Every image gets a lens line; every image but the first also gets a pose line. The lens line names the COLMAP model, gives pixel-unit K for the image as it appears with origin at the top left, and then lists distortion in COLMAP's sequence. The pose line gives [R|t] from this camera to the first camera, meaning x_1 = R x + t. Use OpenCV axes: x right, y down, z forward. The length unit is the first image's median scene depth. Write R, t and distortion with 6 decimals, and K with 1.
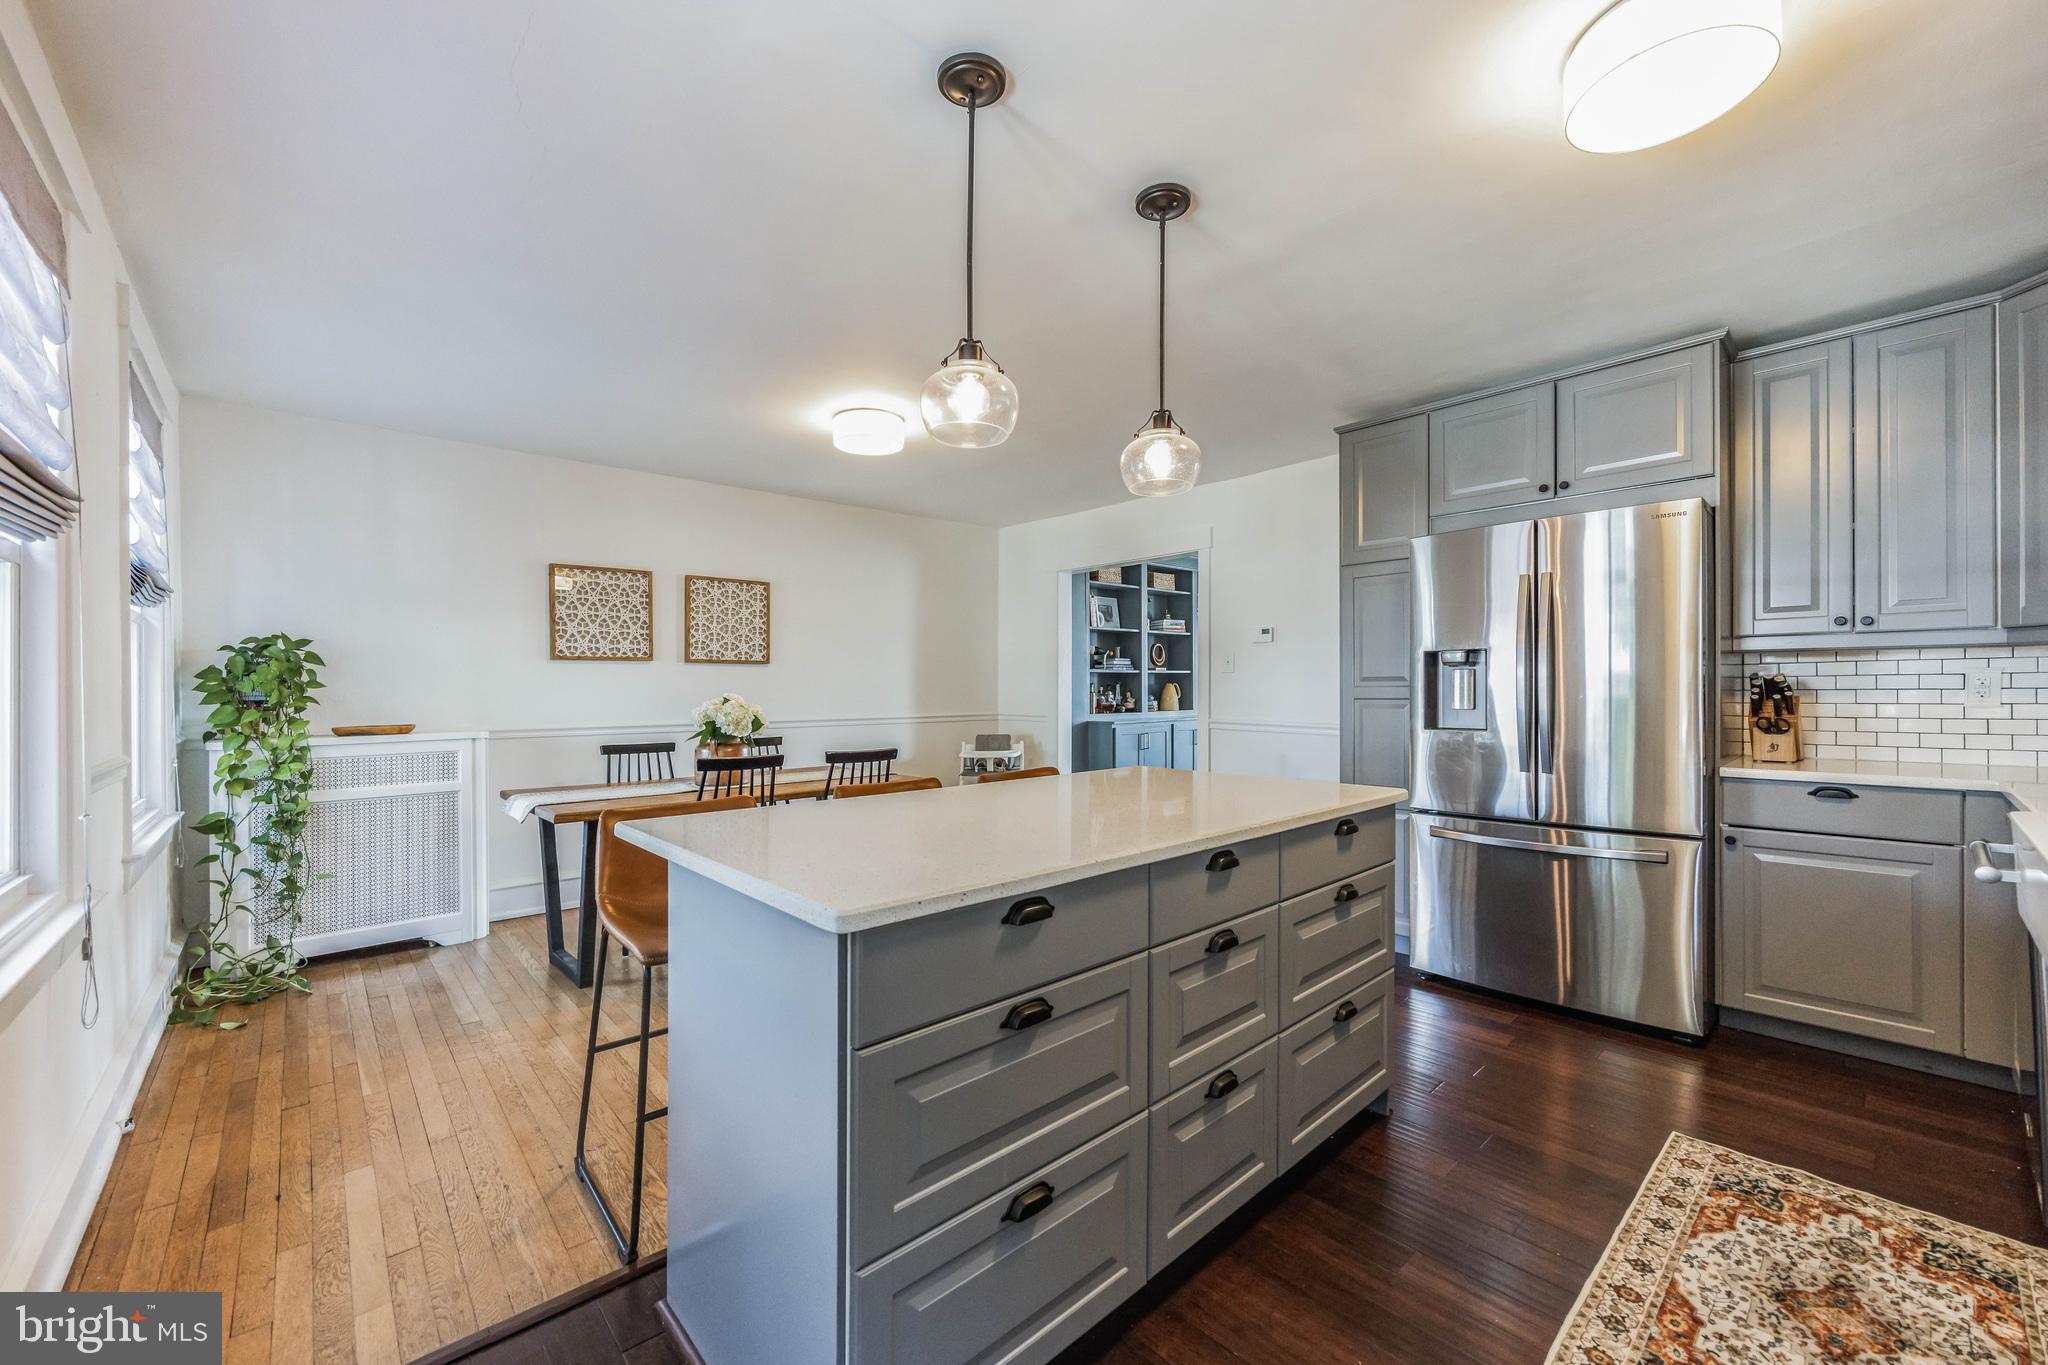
lens RADIAL K [[800.0, 0, 1028.0], [0, 800.0, 686.5], [0, 0, 1]] dist [-0.000079, 0.000150]
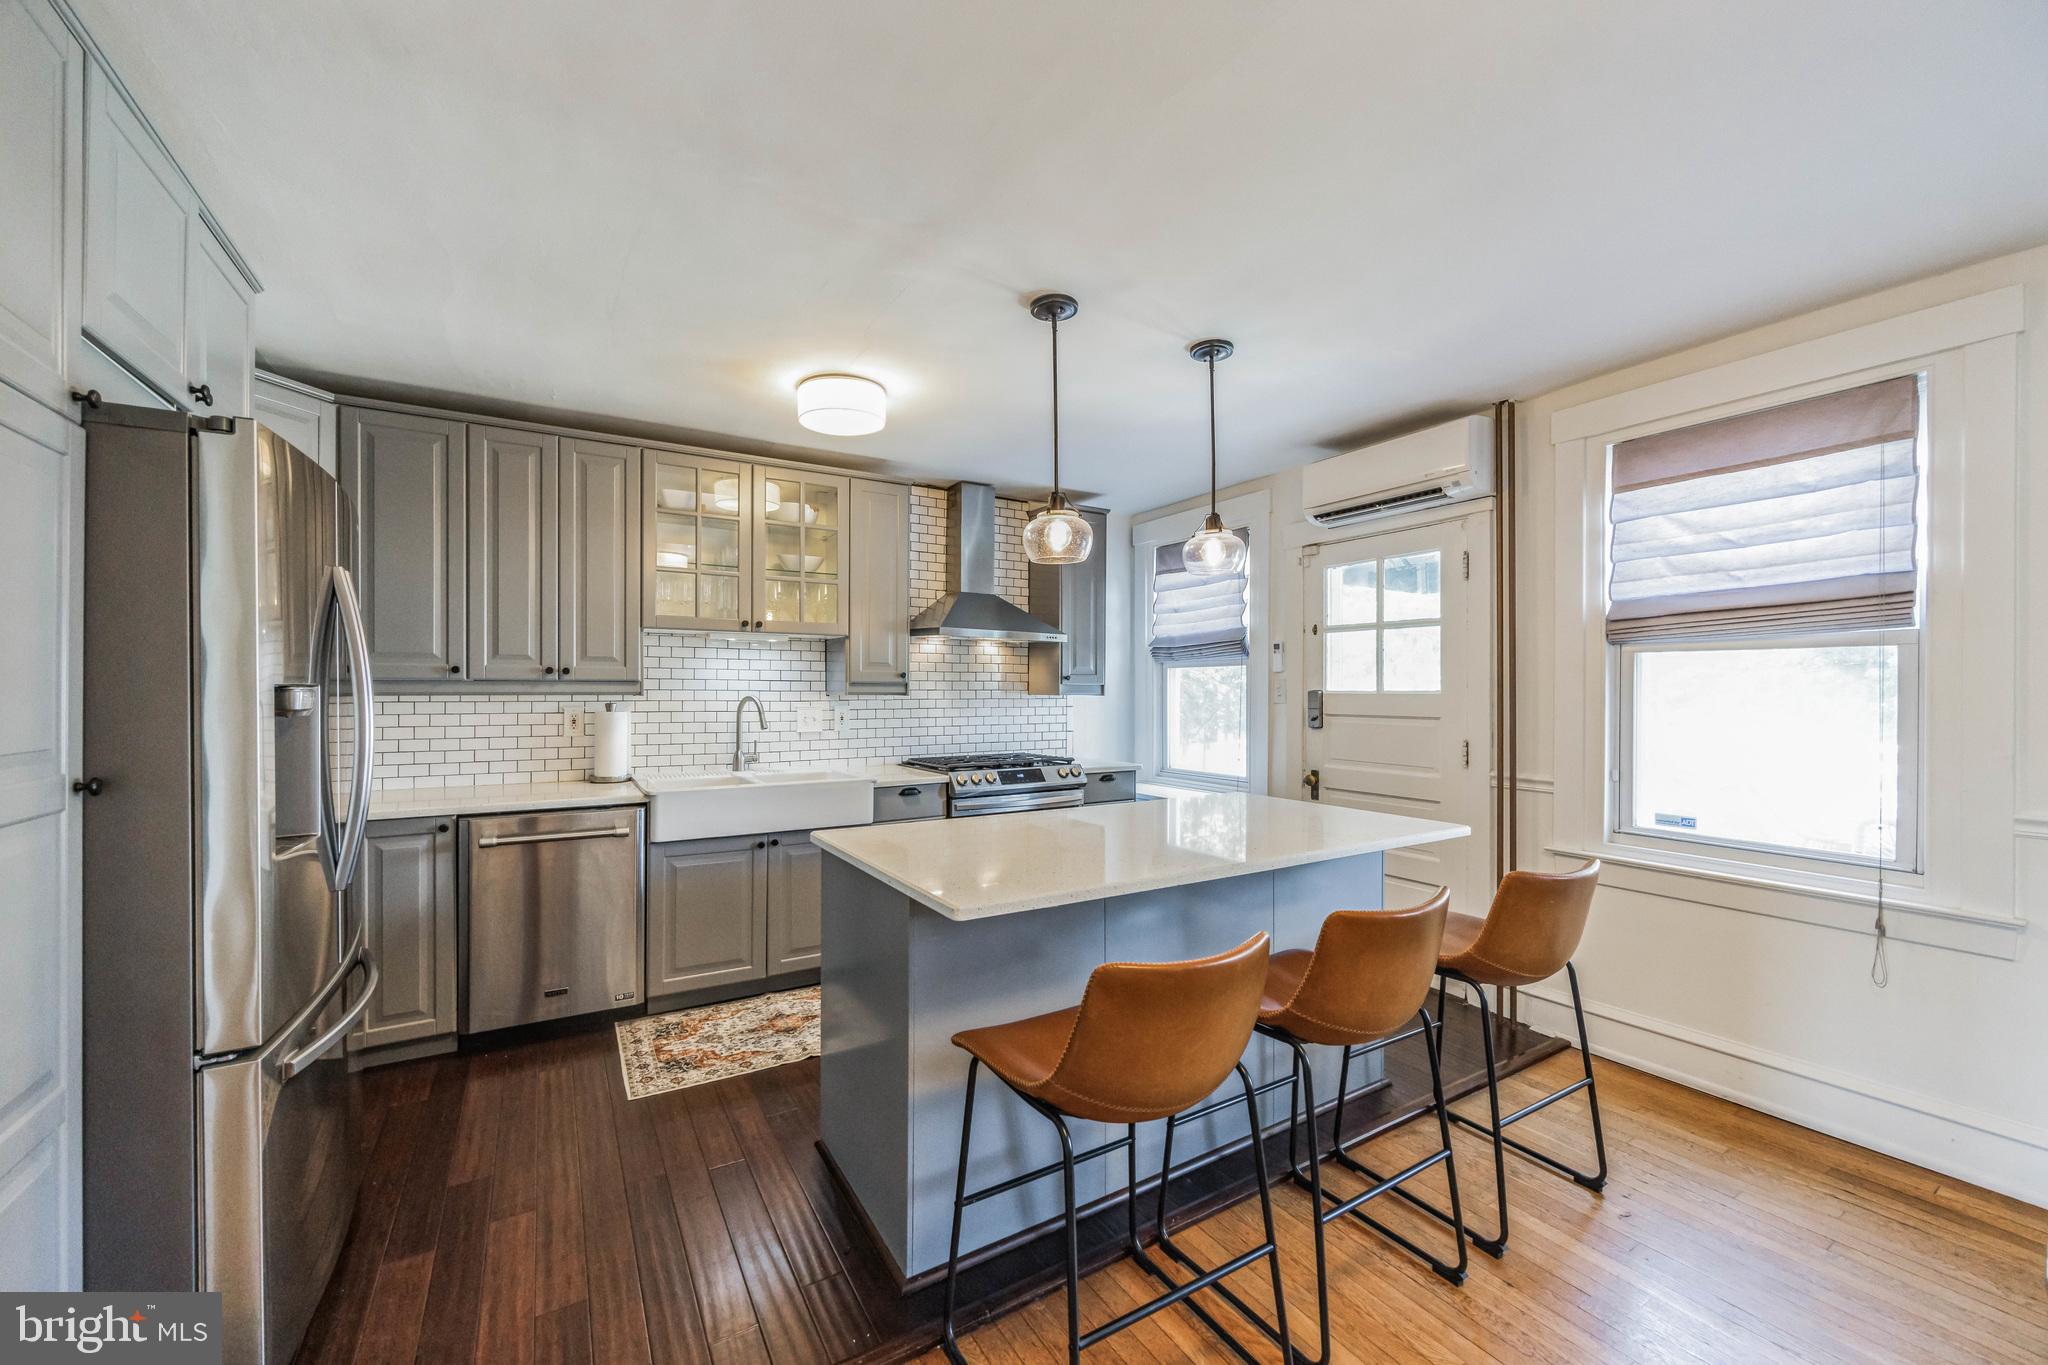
lens RADIAL K [[800.0, 0, 1021.9], [0, 800.0, 691.2], [0, 0, 1]] dist [-0.000079, 0.000150]
pose [[-0.980078, 0.001482, 0.198606, -0.015991], [0.000680, 0.999991, -0.004105, -0.060834], [-0.198610, -0.003888, -0.980071, 2.374642]]
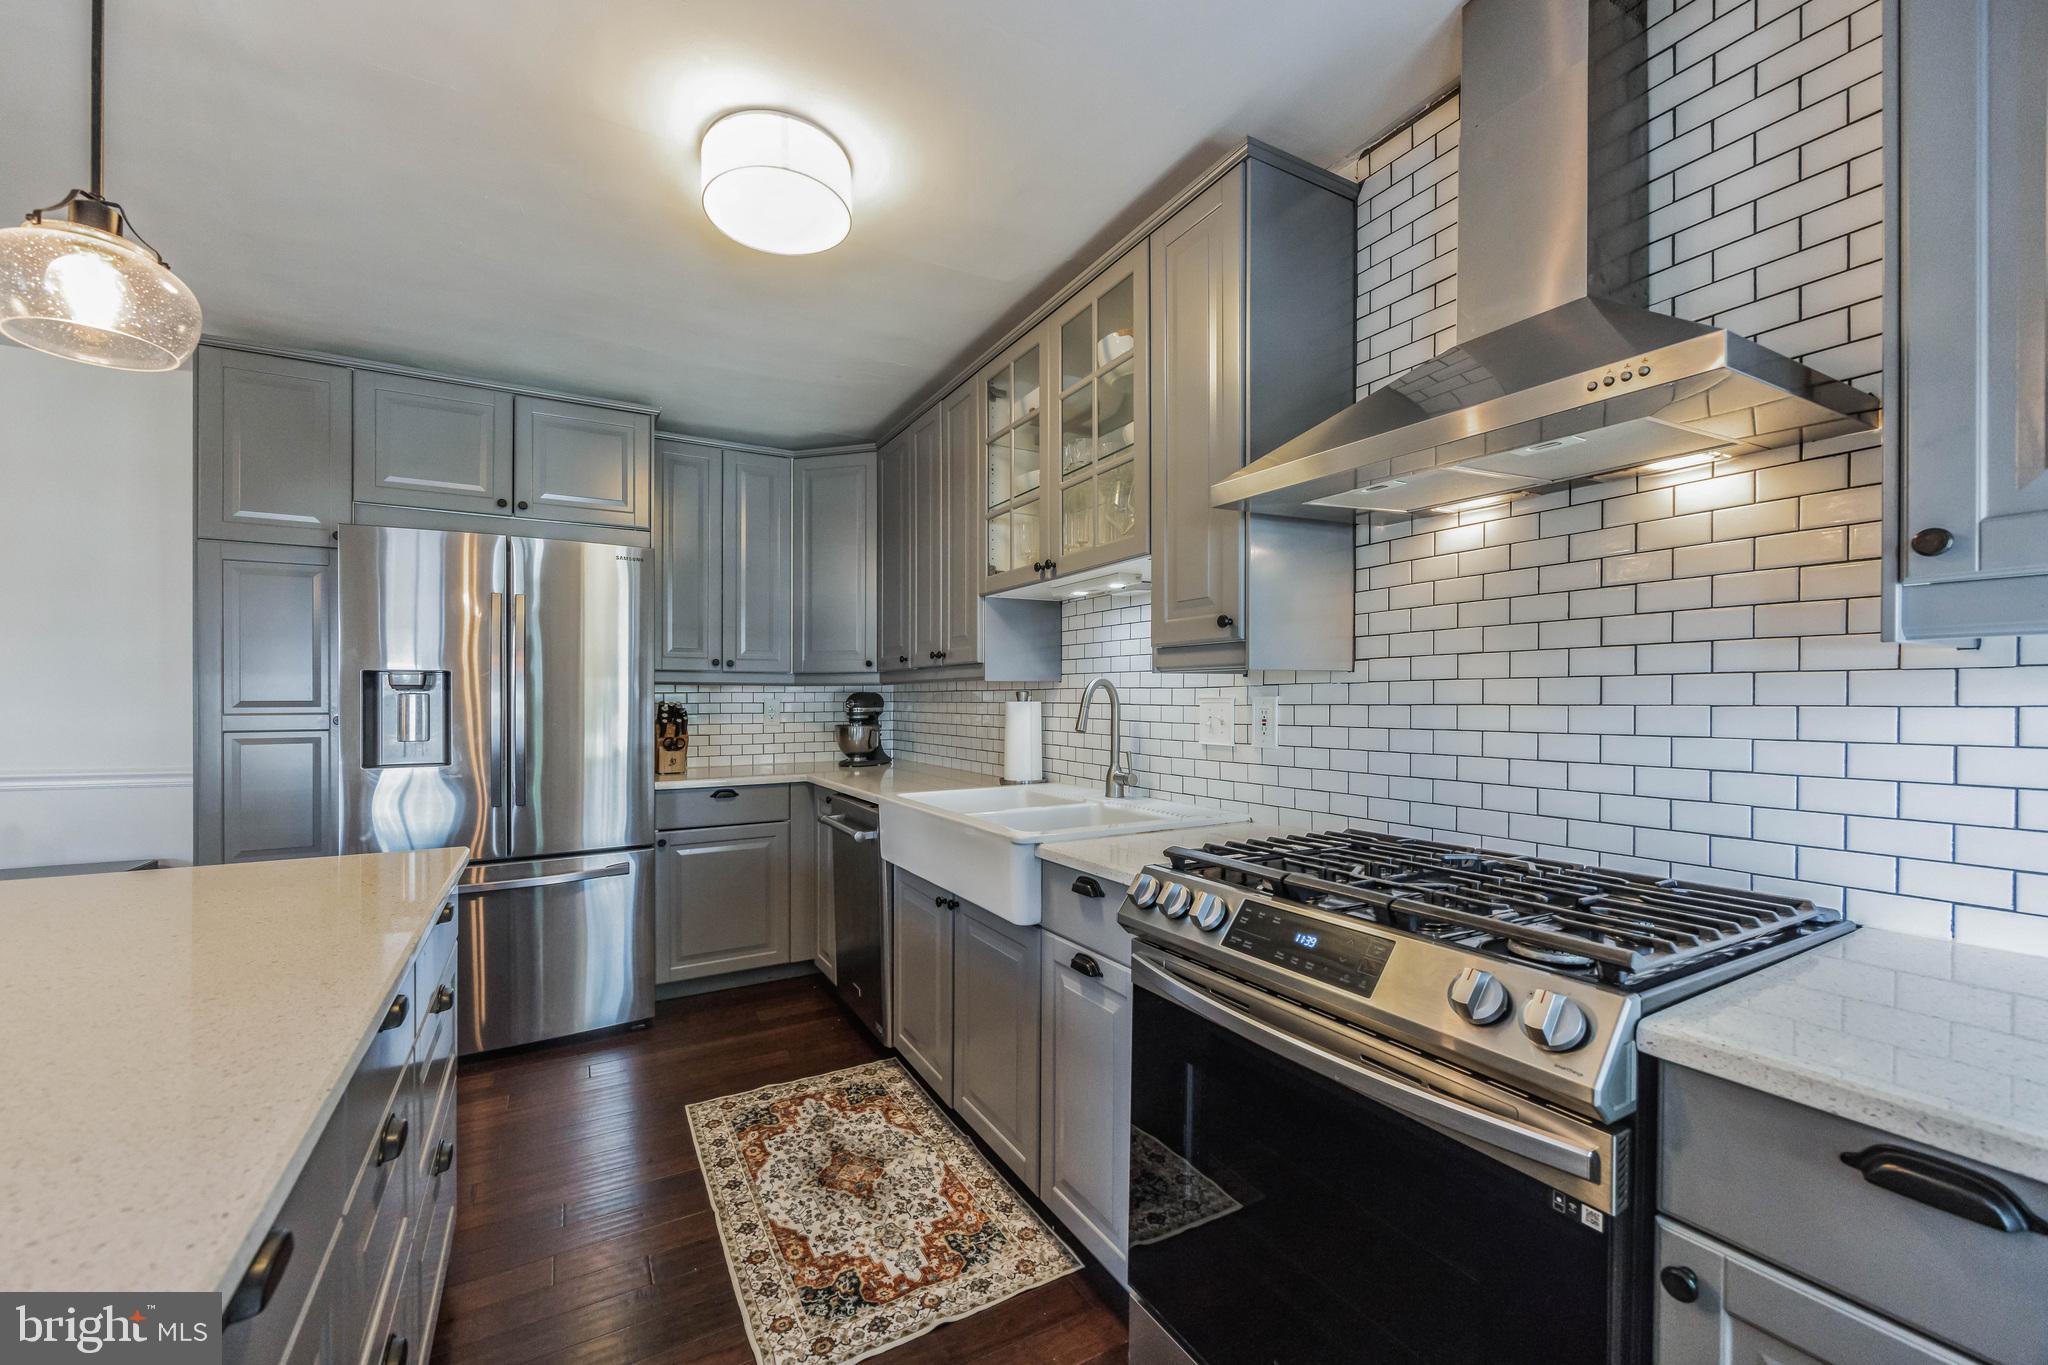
lens RADIAL K [[800.0, 0, 1006.4], [0, 800.0, 709.1], [0, 0, 1]] dist [-0.000079, 0.000150]
pose [[0.233234, -0.004046, 0.972412, -0.221526], [-0.001341, 0.999989, 0.004483, -0.016908], [-0.972420, -0.002349, 0.233226, 0.334316]]
